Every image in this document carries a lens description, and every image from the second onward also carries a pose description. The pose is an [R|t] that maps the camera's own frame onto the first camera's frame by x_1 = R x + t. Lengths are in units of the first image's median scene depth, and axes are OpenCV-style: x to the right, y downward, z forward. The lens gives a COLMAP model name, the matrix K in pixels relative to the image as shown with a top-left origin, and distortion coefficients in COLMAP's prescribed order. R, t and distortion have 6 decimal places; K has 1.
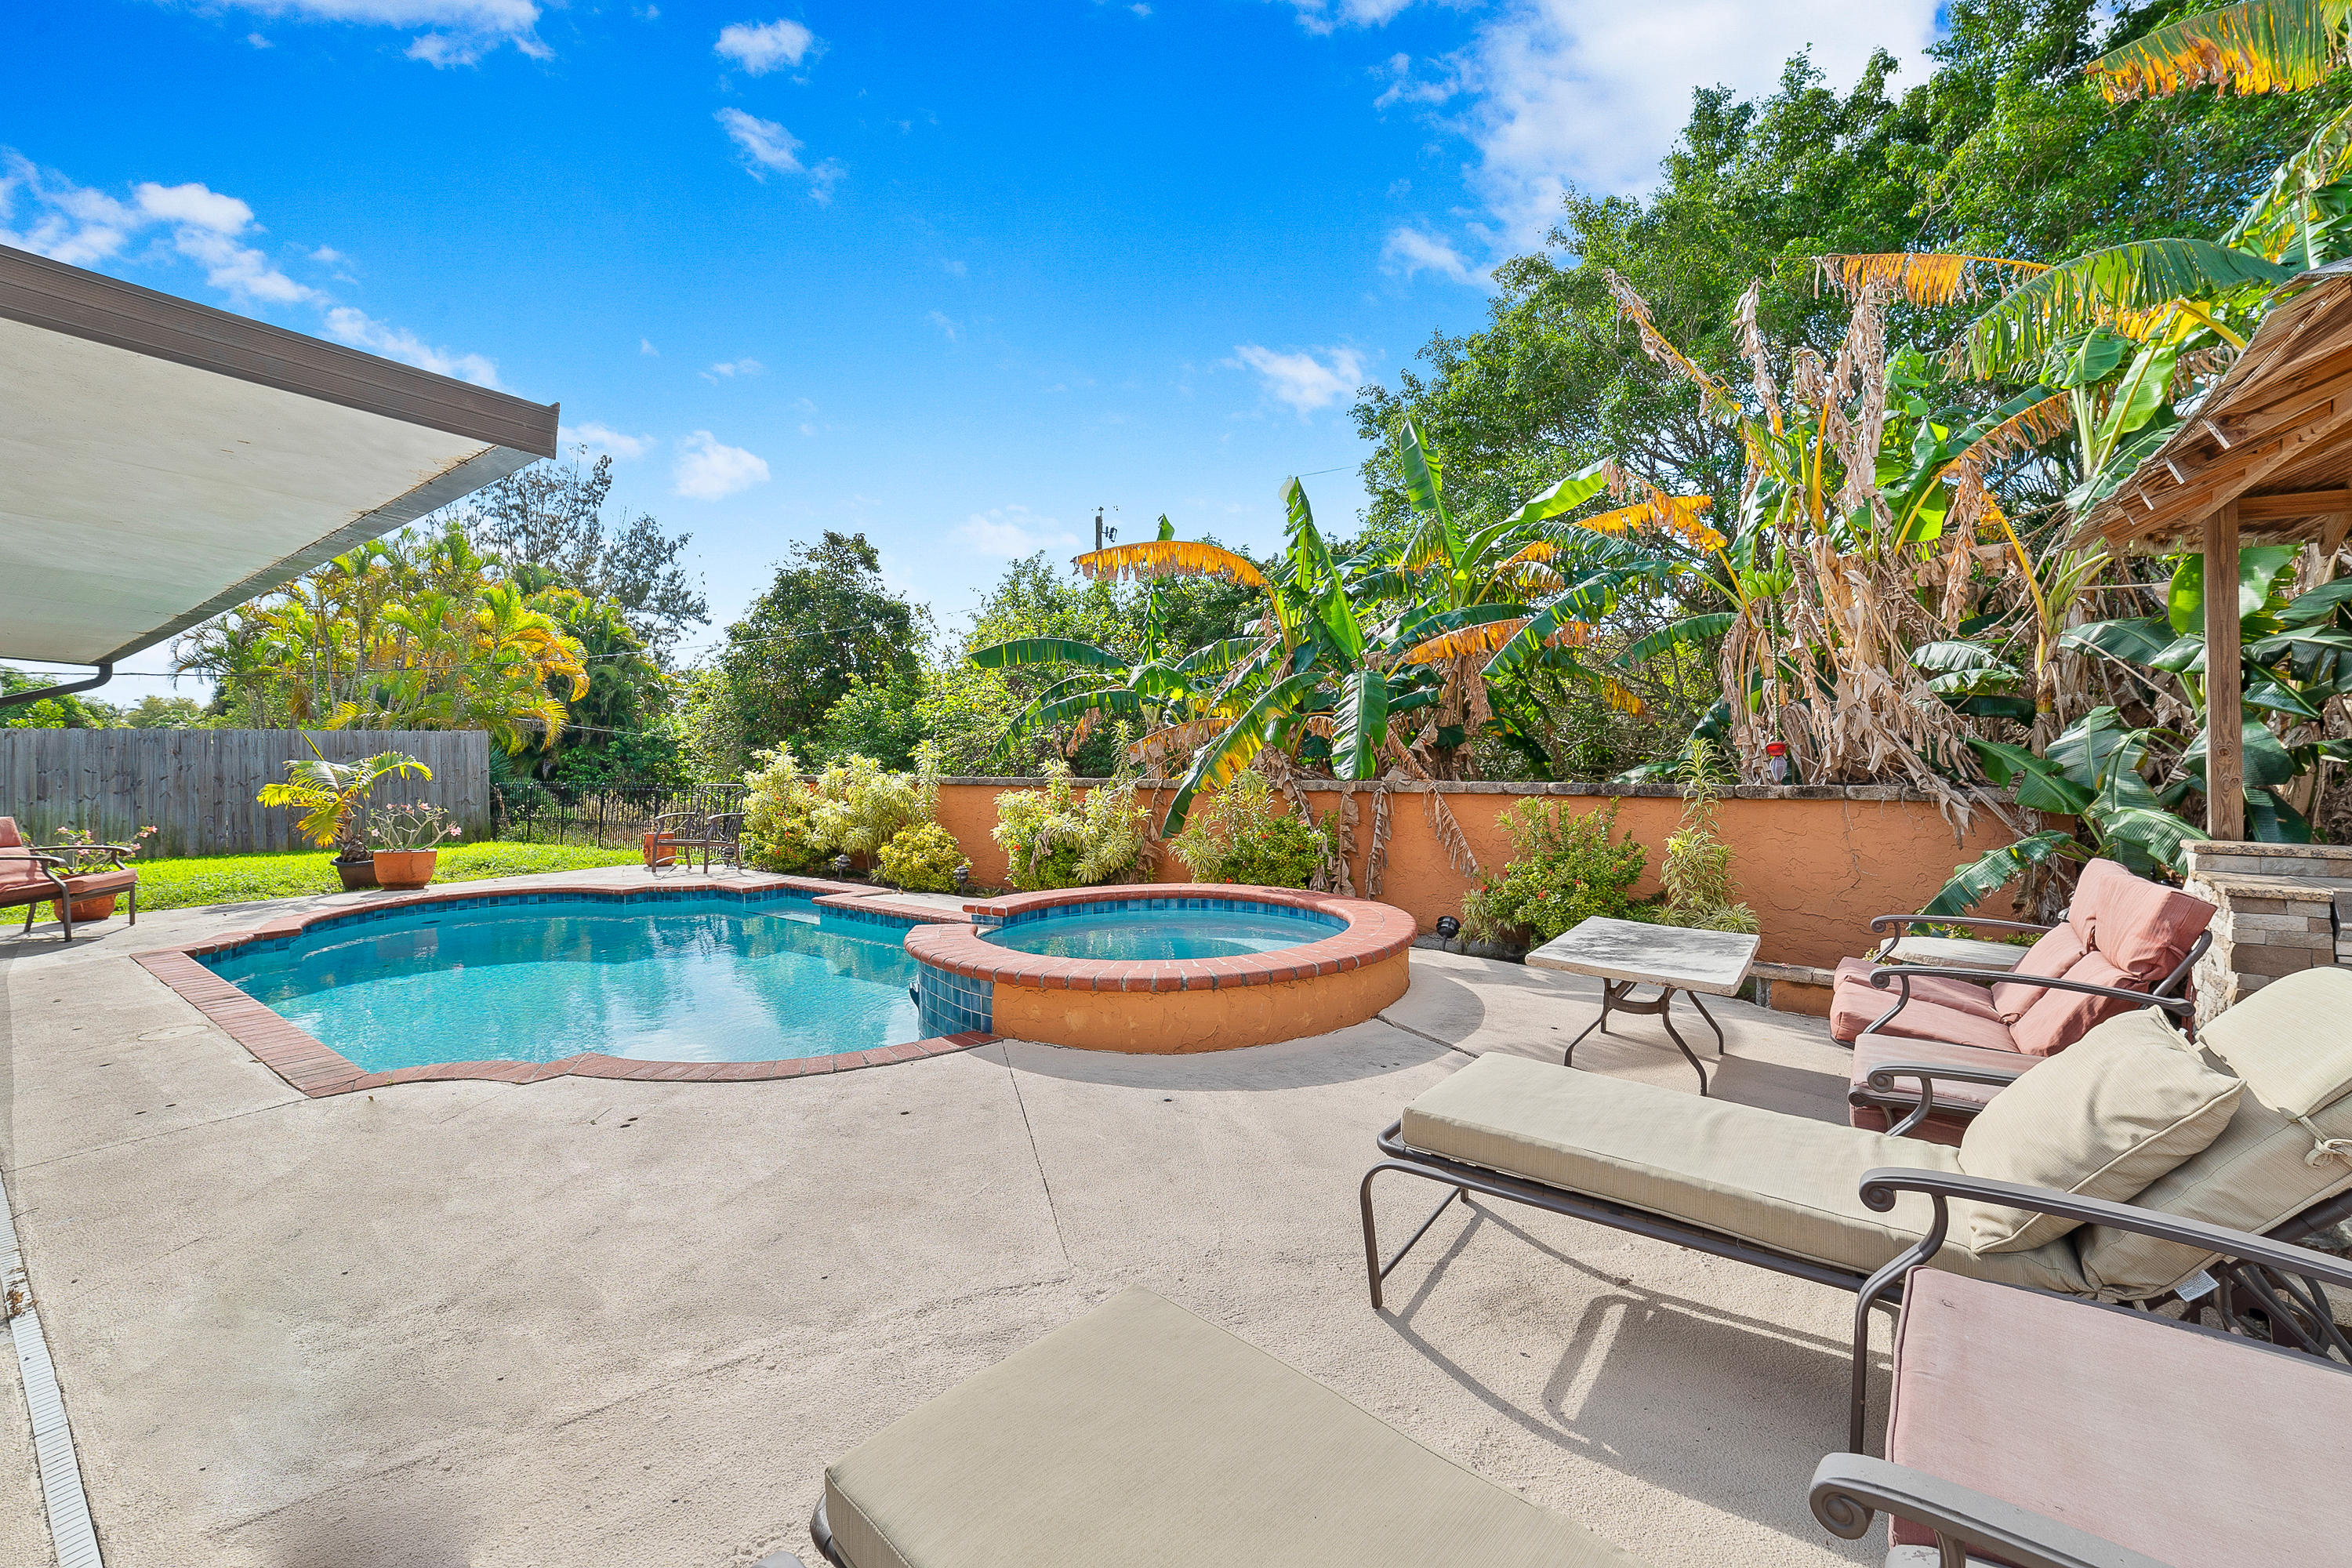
lens RADIAL K [[936.4, 0, 1182.1], [0, 936.4, 750.8], [0, 0, 1]] dist [-0.000201, 0.000016]
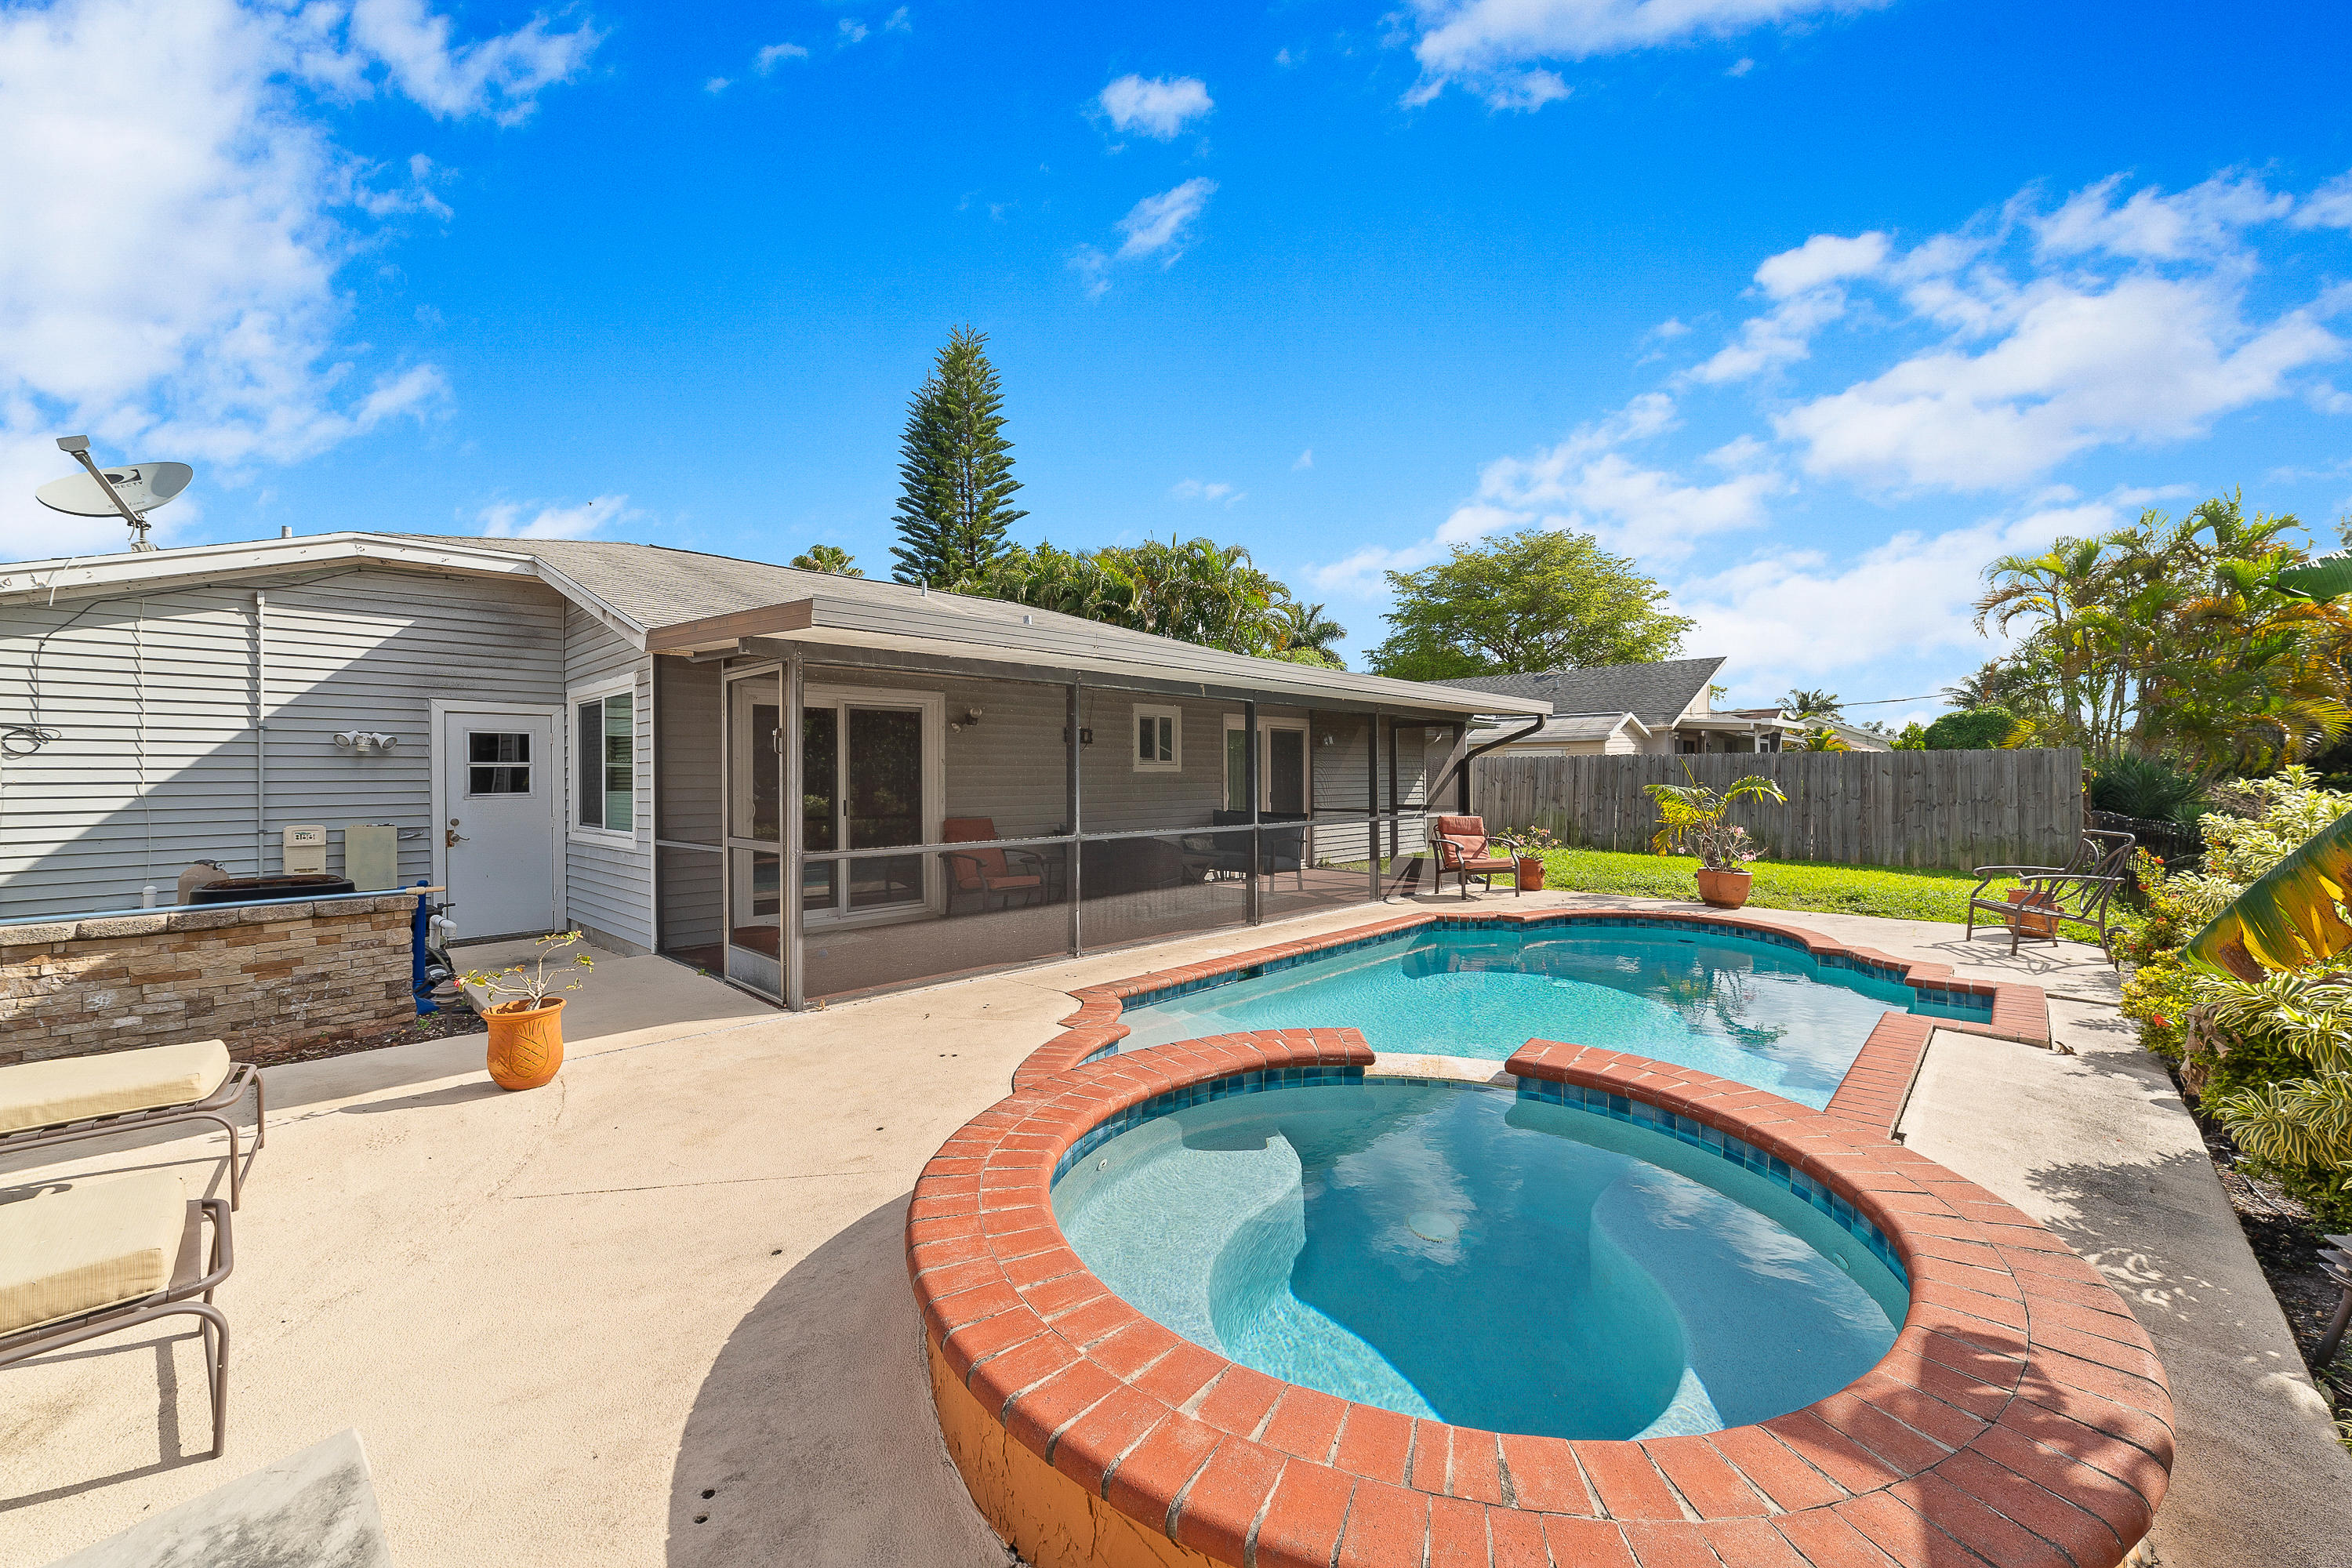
lens RADIAL K [[936.4, 0, 1182.1], [0, 936.4, 750.8], [0, 0, 1]] dist [-0.000201, 0.000016]
pose [[-0.113190, -0.006362, -0.993553, 0.465919], [-0.003223, 0.999977, -0.006036, -0.030985], [0.993568, 0.002519, -0.113208, 0.902367]]
